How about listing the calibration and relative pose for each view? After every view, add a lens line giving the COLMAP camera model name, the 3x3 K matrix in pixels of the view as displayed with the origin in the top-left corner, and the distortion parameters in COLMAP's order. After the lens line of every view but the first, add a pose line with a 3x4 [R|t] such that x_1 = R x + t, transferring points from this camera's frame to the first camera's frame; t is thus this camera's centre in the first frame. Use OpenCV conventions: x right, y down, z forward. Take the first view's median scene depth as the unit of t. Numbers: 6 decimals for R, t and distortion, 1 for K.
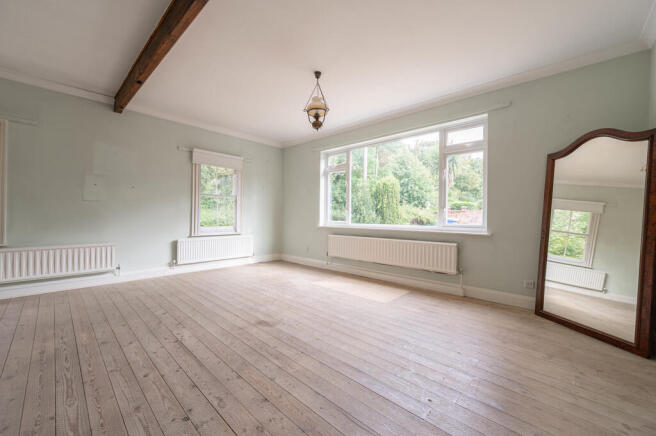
lens RADIAL K [[258.5, 0, 329.0], [0, 258.5, 215.8], [0, 0, 1]] dist [-0.003787, -0.000384]
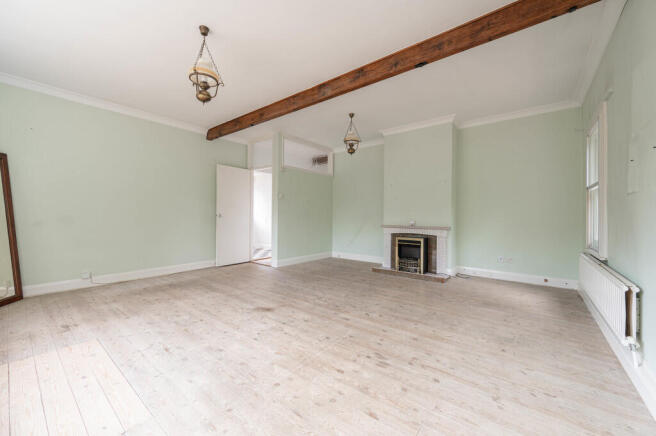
lens RADIAL K [[258.5, 0, 329.0], [0, 258.5, 215.8], [0, 0, 1]] dist [-0.003787, -0.000384]
pose [[-0.996313, -0.016856, -0.084125, -0.326224], [-0.017117, 0.999851, 0.002386, -0.005228], [0.084073, 0.003817, -0.996452, 1.643222]]
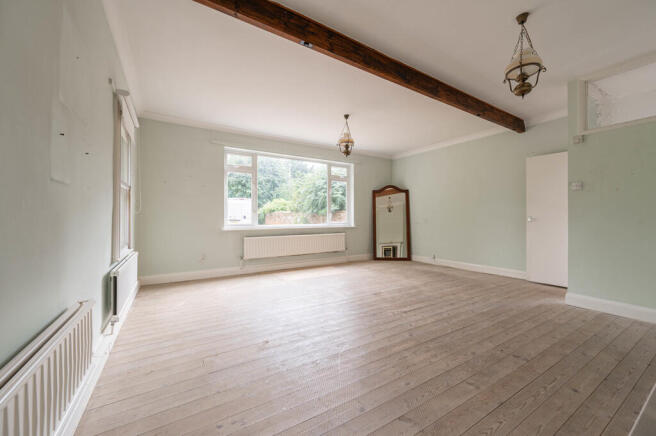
lens RADIAL K [[258.5, 0, 329.0], [0, 258.5, 215.8], [0, 0, 1]] dist [-0.003787, -0.000384]
pose [[0.267931, -0.004651, 0.963427, -1.293584], [0.003842, 0.999986, 0.003759, -0.017632], [-0.963430, 0.002695, 0.267945, 0.659569]]
